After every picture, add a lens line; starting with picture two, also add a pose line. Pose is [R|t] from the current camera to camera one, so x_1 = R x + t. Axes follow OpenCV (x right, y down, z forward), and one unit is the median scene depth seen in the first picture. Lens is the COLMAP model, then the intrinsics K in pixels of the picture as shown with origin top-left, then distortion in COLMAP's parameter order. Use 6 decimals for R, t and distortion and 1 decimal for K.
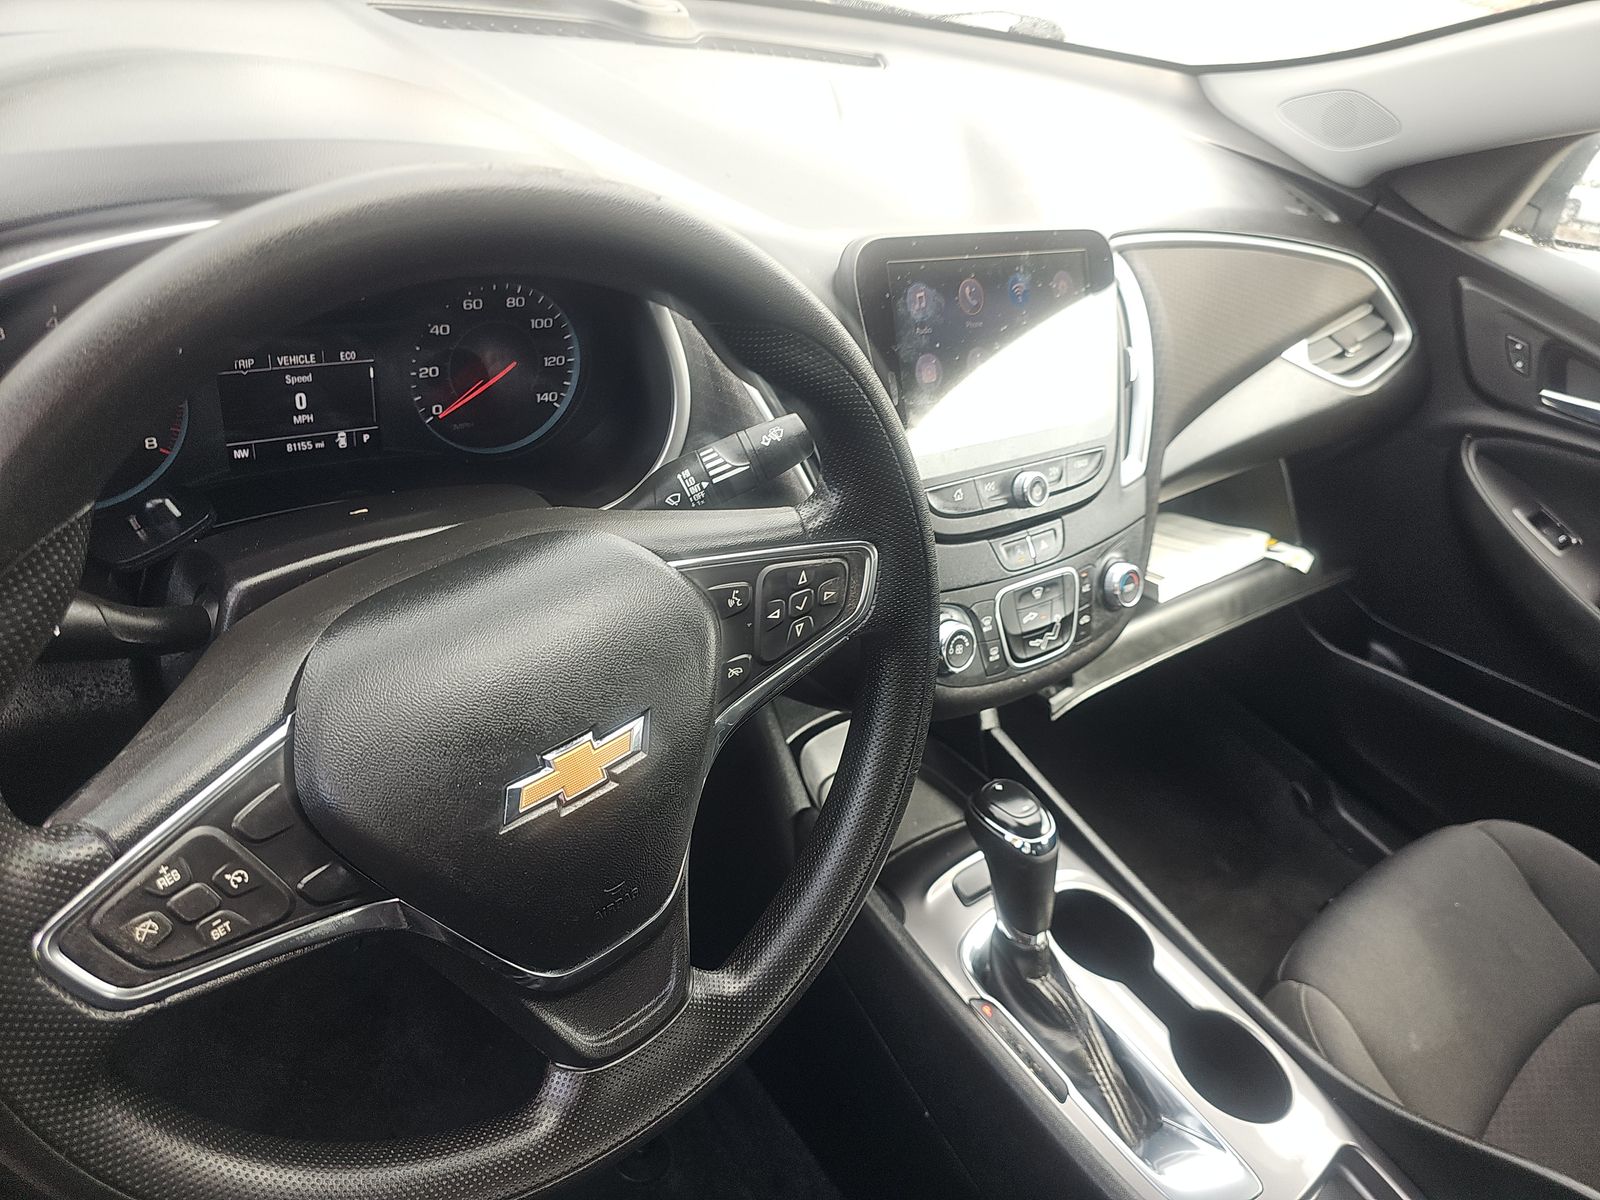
lens RADIAL K [[1124.1, 0, 803.2], [0, 1124.1, 600.8], [0, 0, 1]] dist [0.078058, -0.084218]
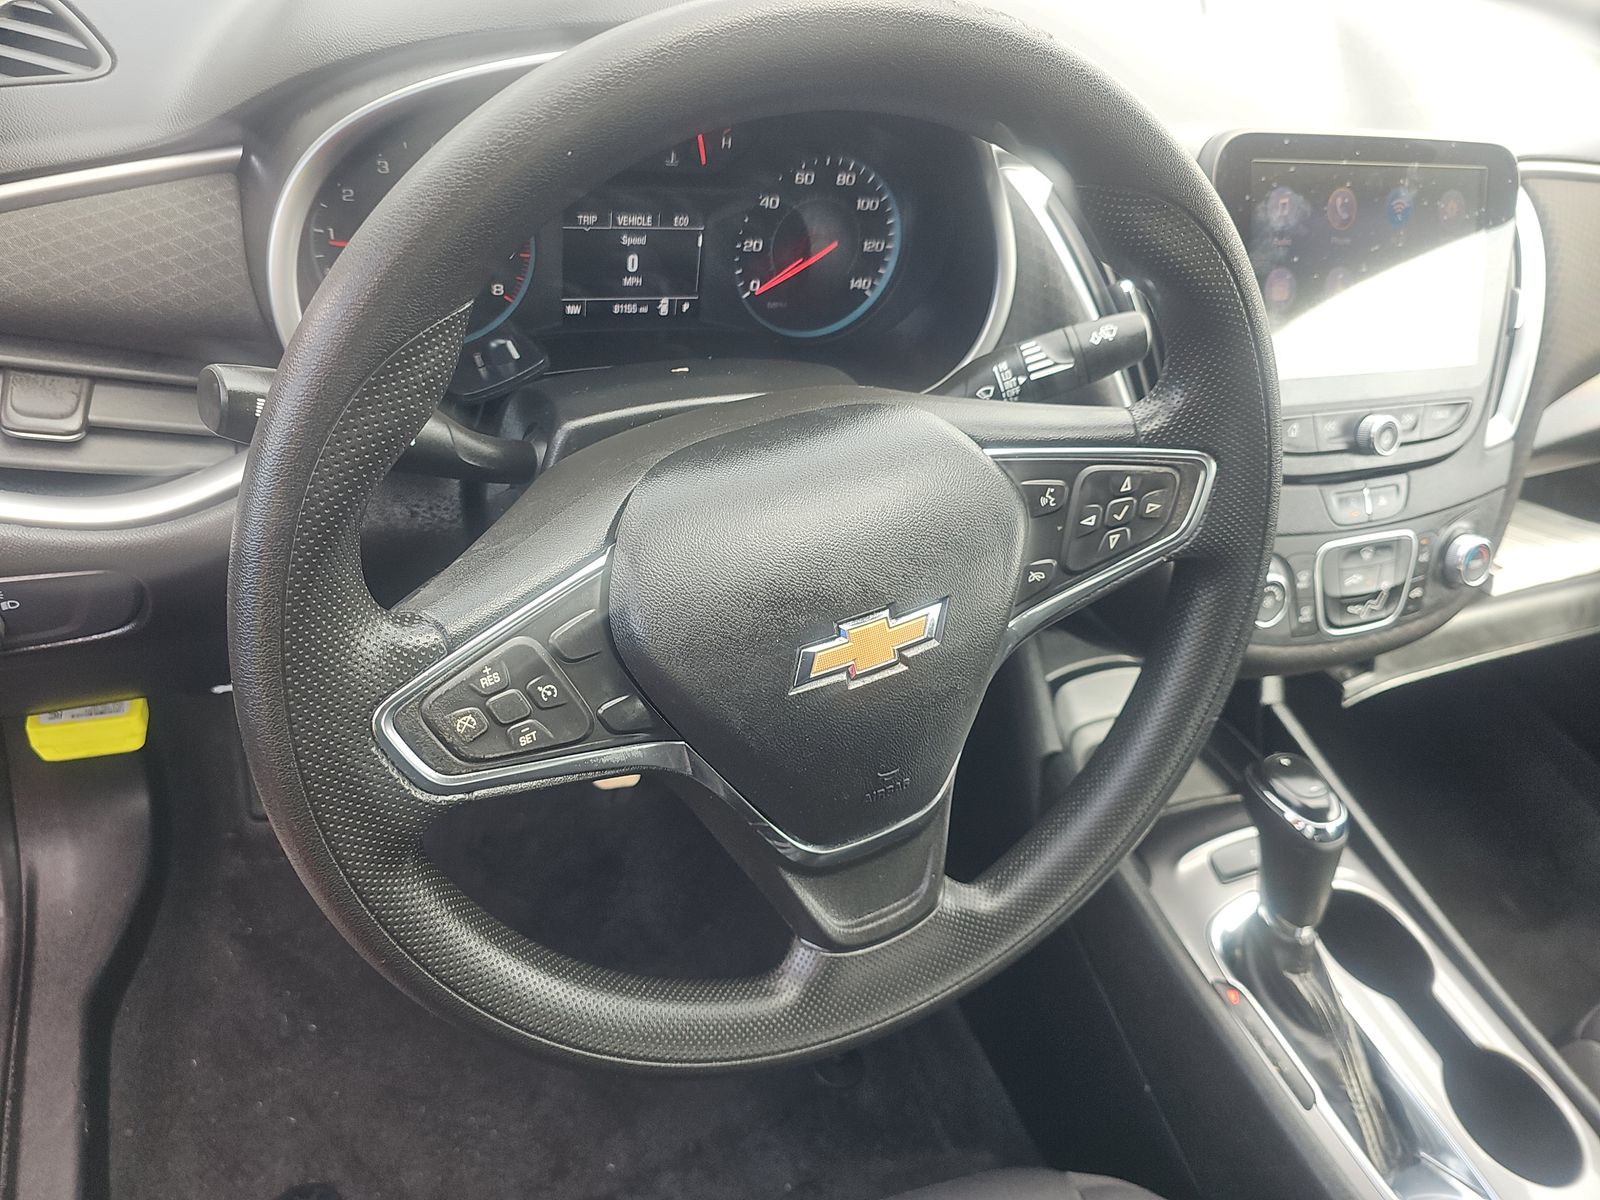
lens RADIAL K [[1119.3, 0, 775.7], [0, 1119.3, 594.8], [0, 0, 1]] dist [0.084624, -0.102421]
pose [[0.966047, 0.137537, -0.218715, -0.054916], [-0.128406, 0.990167, 0.055499, 0.047258], [0.224197, -0.025531, 0.974209, 0.034994]]
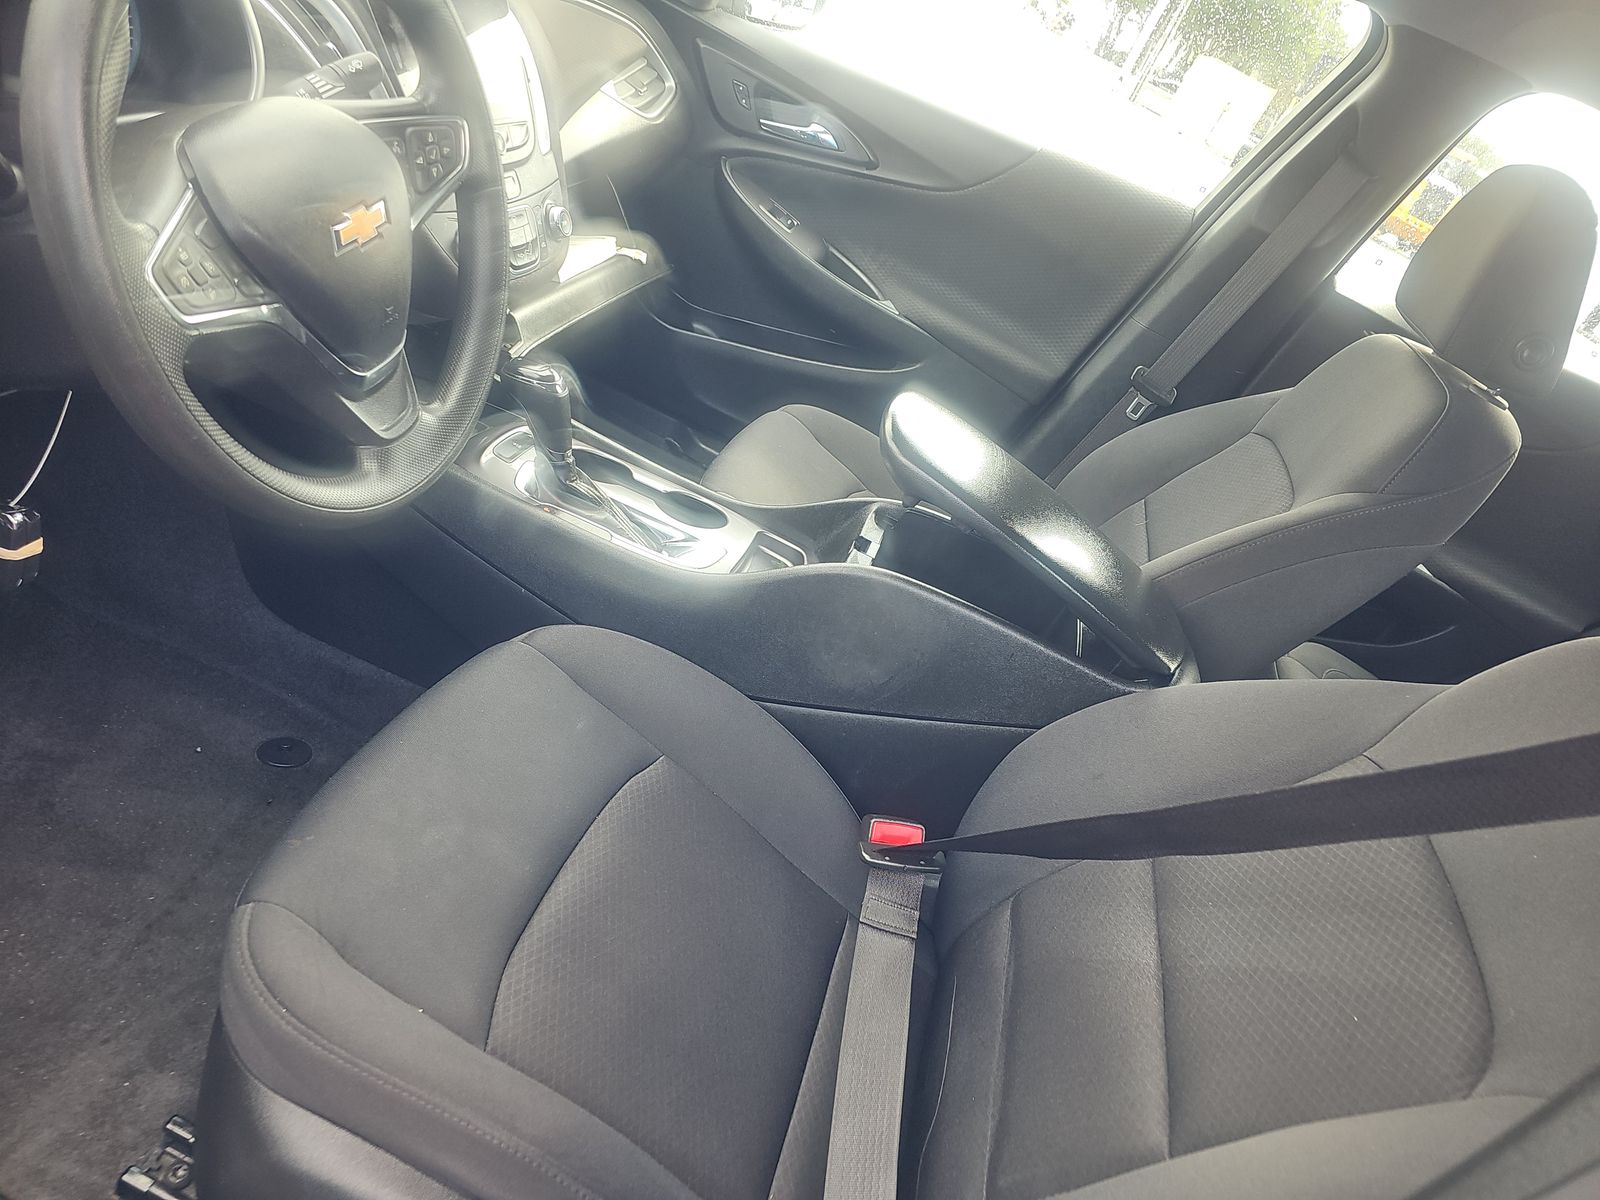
lens RADIAL K [[1124.1, 0, 803.2], [0, 1124.1, 600.8], [0, 0, 1]] dist [0.078058, -0.084218]
pose [[0.811237, -0.248090, 0.529476, -0.521649], [0.186452, 0.968011, 0.167897, 0.391276], [-0.554193, -0.037483, 0.831544, -0.595935]]
